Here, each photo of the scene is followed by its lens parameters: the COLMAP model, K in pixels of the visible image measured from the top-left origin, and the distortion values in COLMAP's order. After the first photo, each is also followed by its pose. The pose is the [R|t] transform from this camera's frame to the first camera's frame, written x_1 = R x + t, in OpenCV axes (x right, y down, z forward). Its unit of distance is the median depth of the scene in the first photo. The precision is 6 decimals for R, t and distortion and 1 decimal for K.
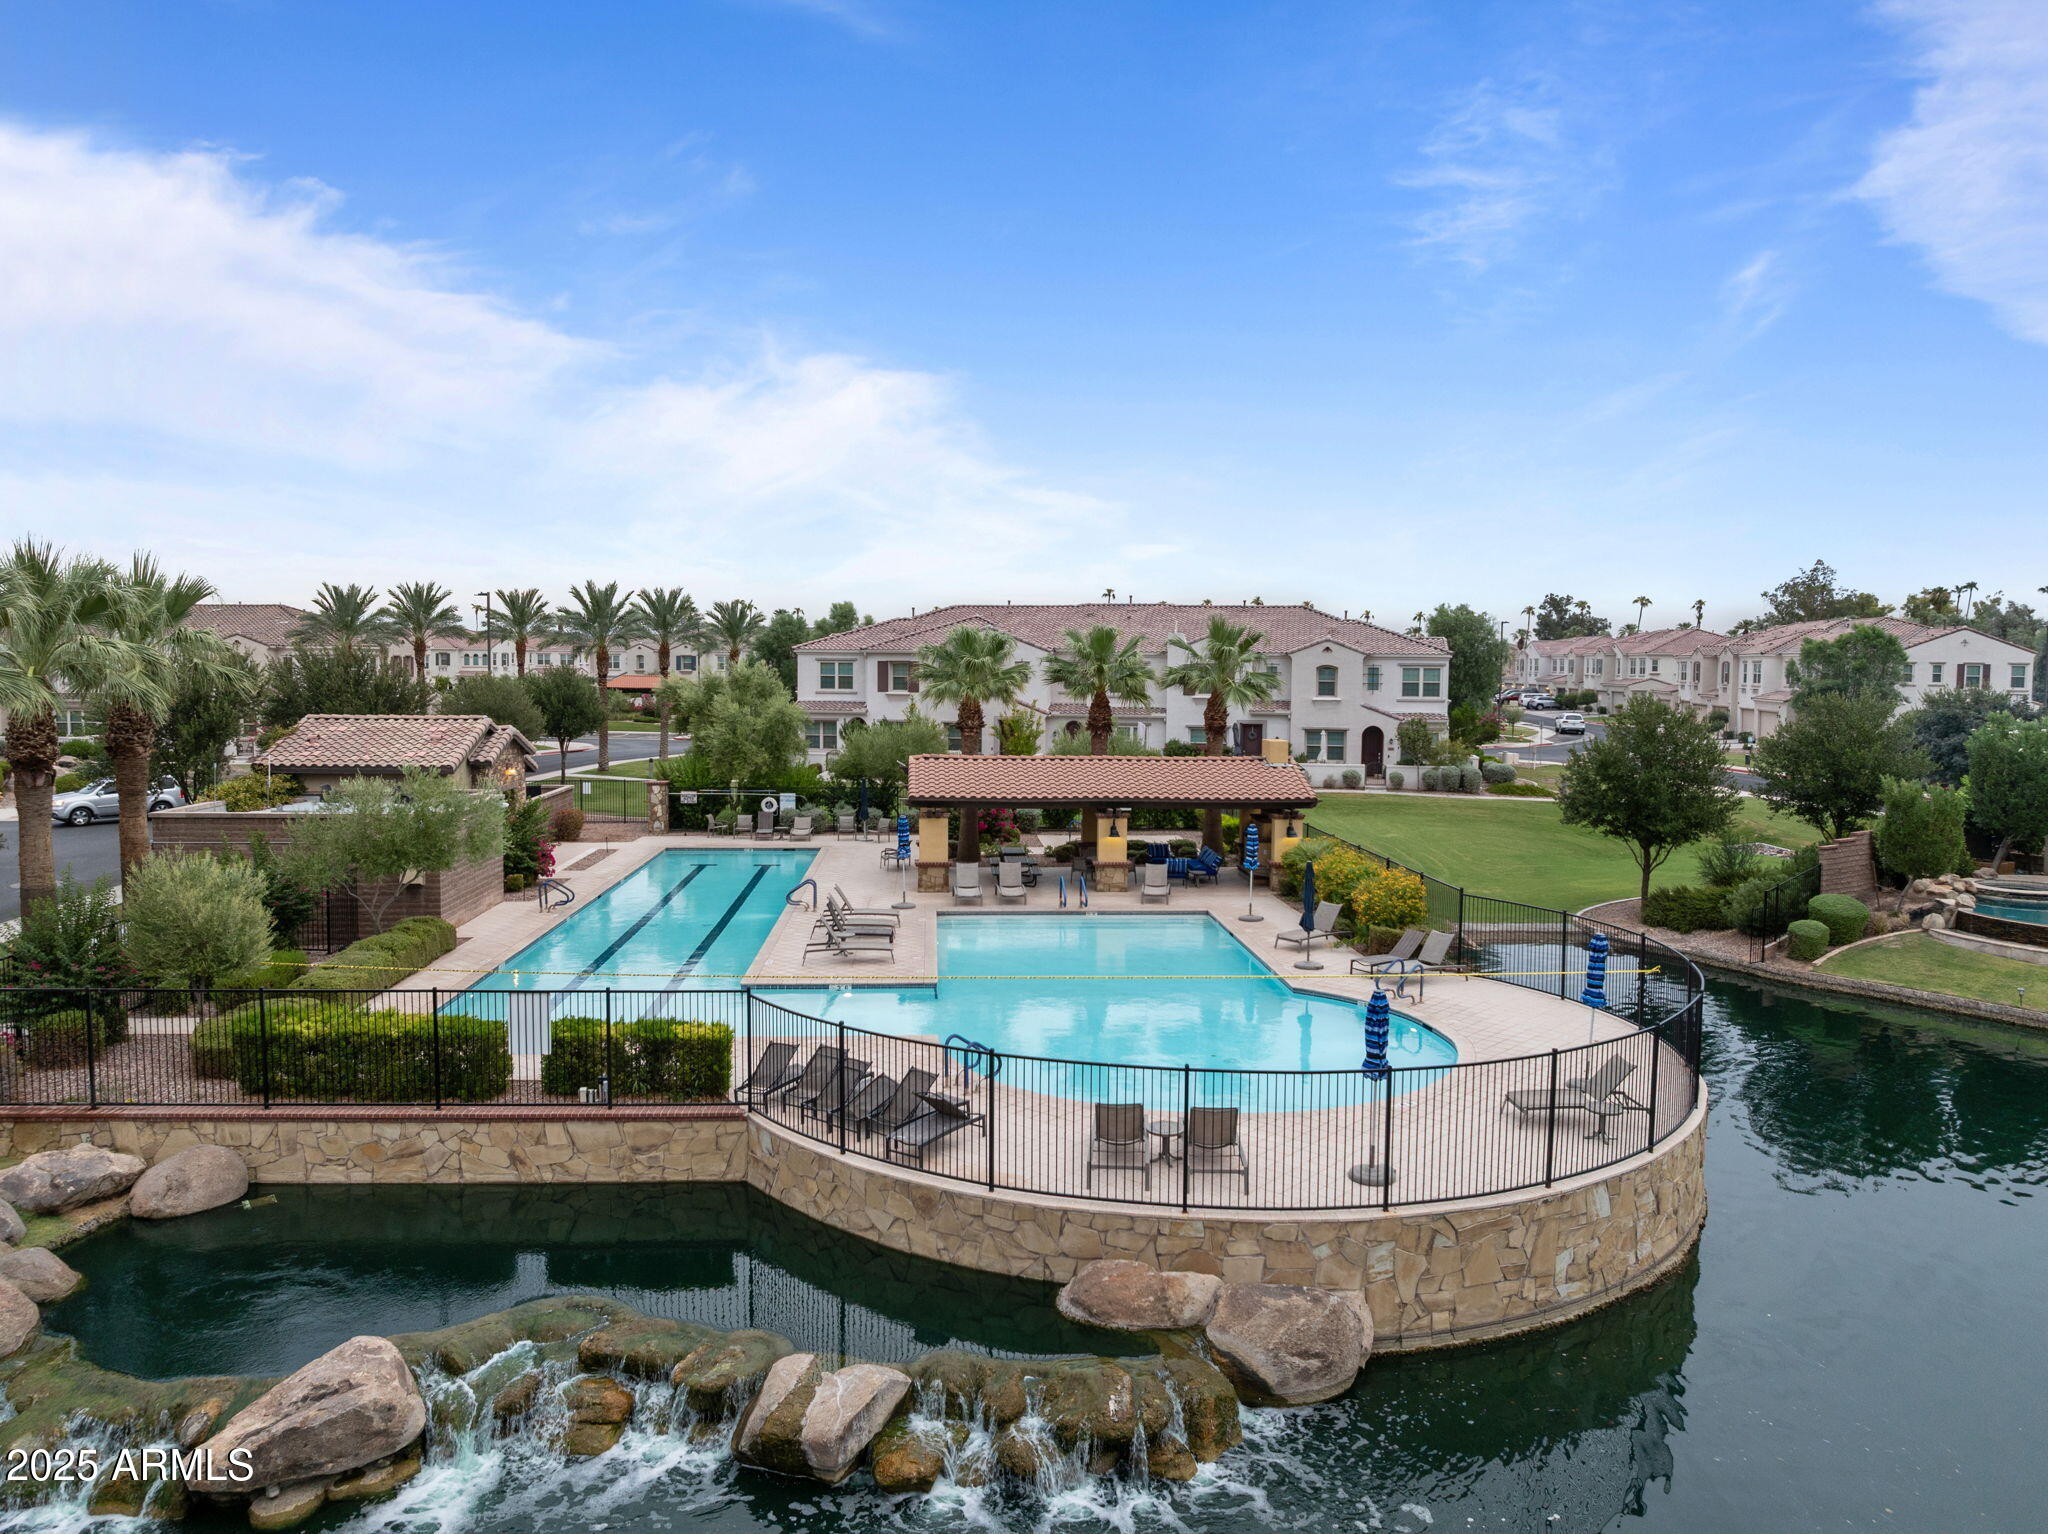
lens RADIAL K [[1435.9, 0, 1024.0], [0, 1435.9, 767.0], [0, 0, 1]] dist [-0.016203, -0.033939]
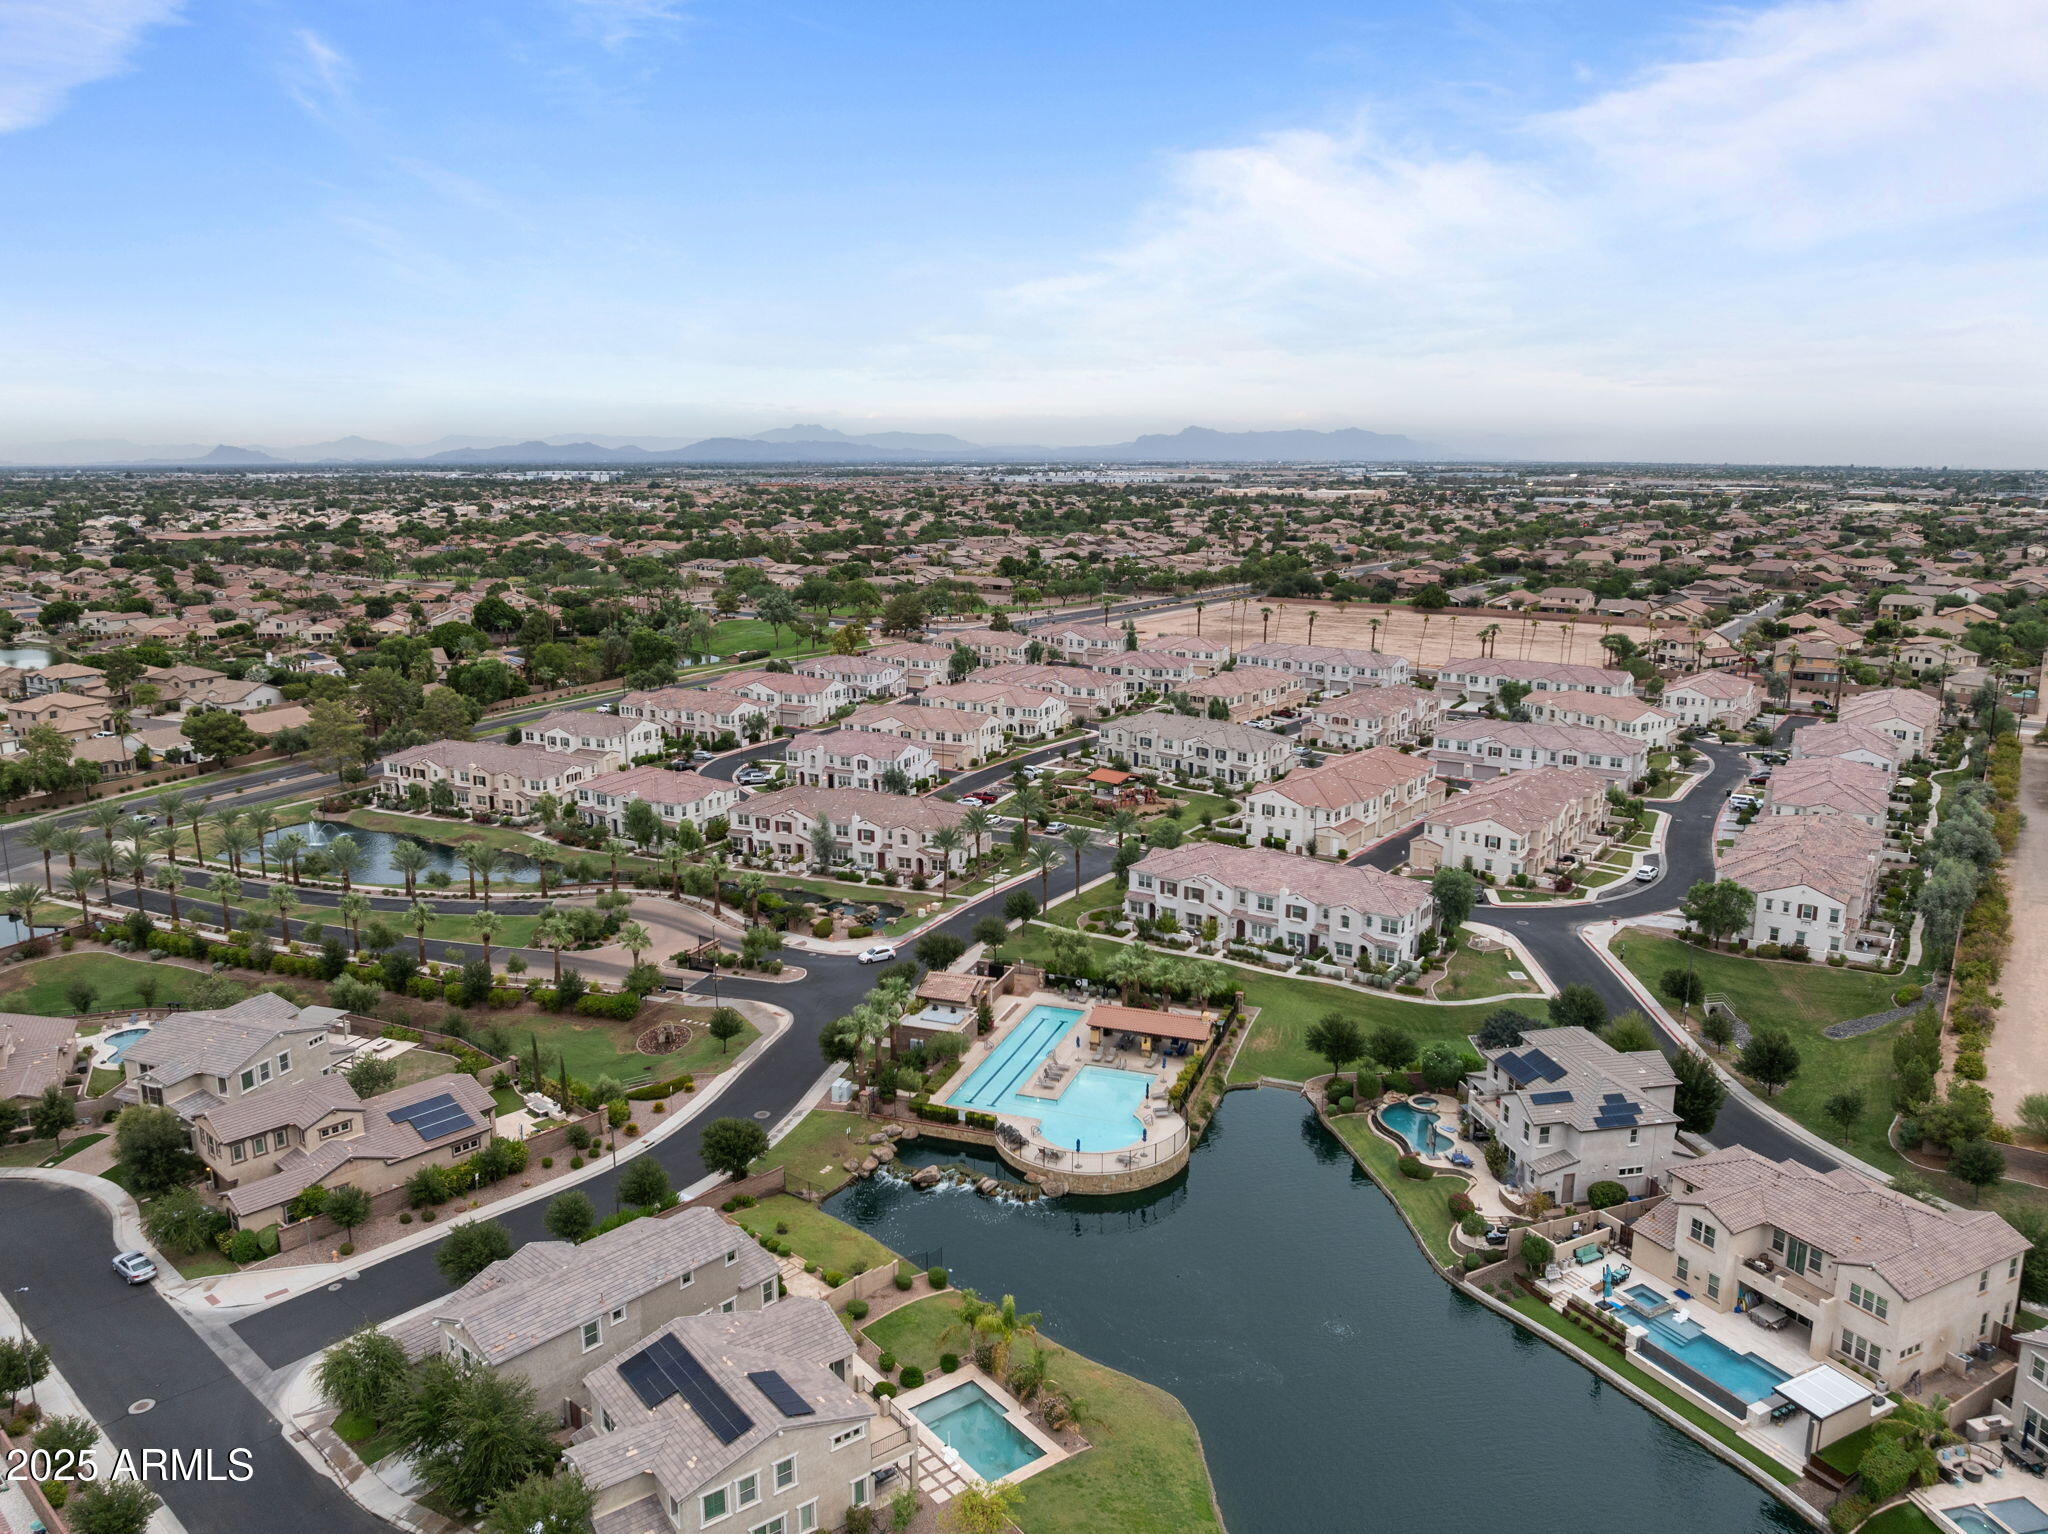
lens RADIAL K [[1435.9, 0, 1024.0], [0, 1435.9, 767.0], [0, 0, 1]] dist [-0.016203, -0.033939]
pose [[0.918253, 0.074318, -0.388958, 2.076452], [-0.020693, 0.989895, 0.140288, -2.067684], [0.395453, -0.120771, 0.910512, -4.098587]]
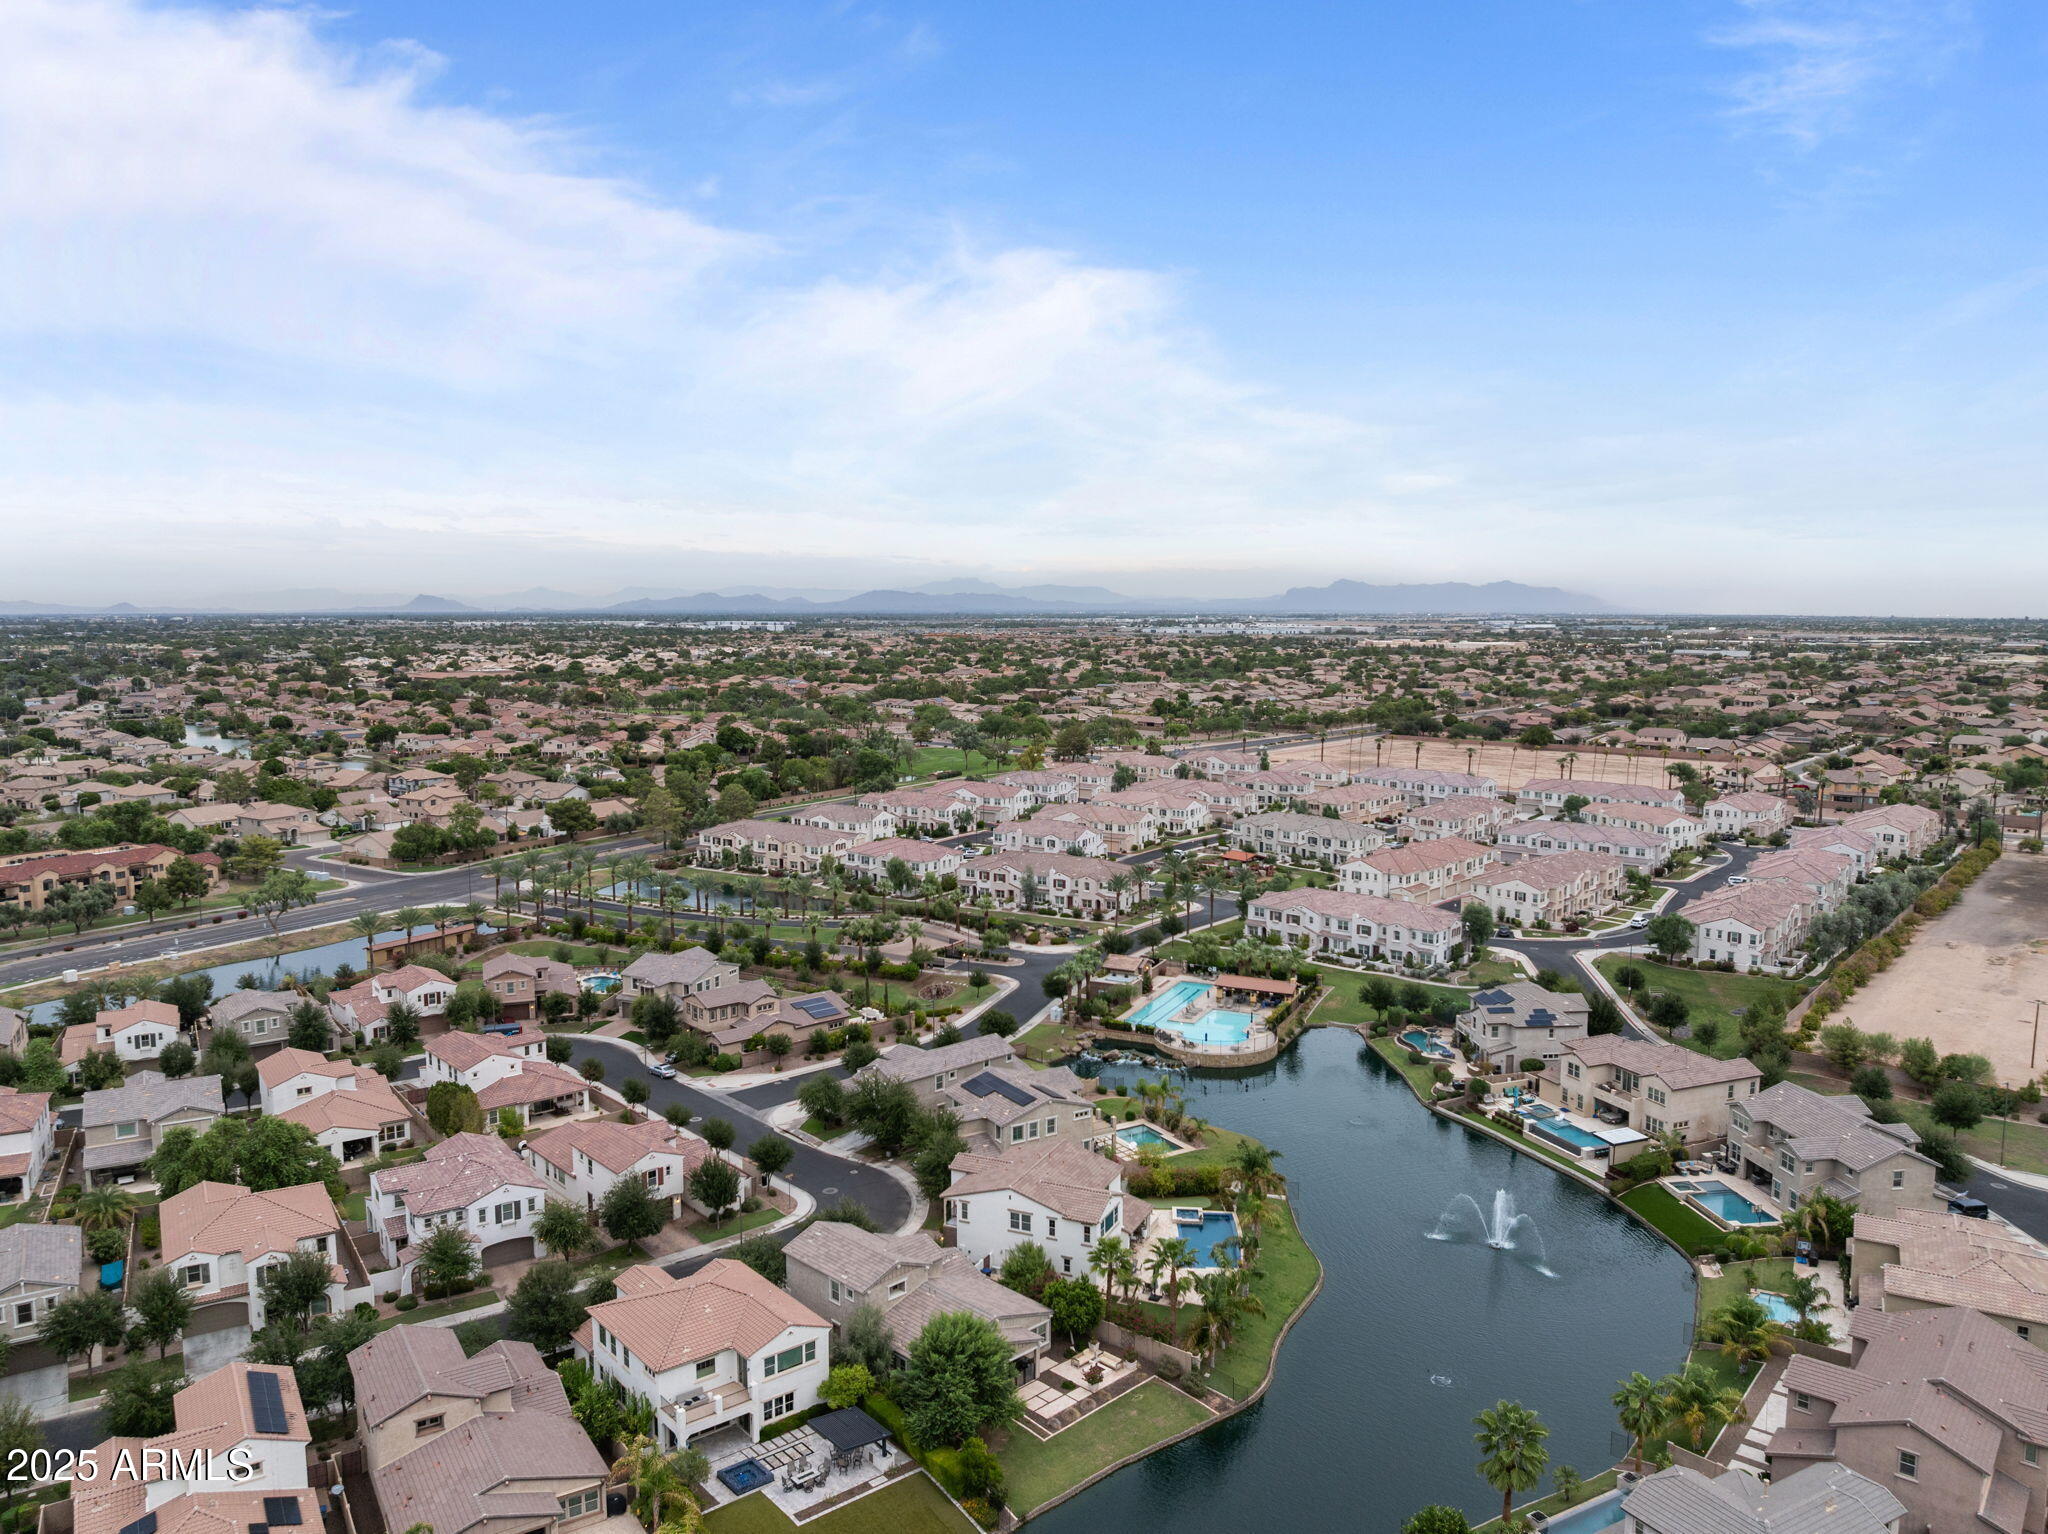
lens RADIAL K [[1435.9, 0, 1024.0], [0, 1435.9, 767.0], [0, 0, 1]] dist [-0.016203, -0.033939]
pose [[0.872276, 0.045545, -0.486888, 3.536103], [-0.029582, 0.998744, 0.040429, -1.867276], [0.488118, -0.020862, 0.872528, -7.535012]]
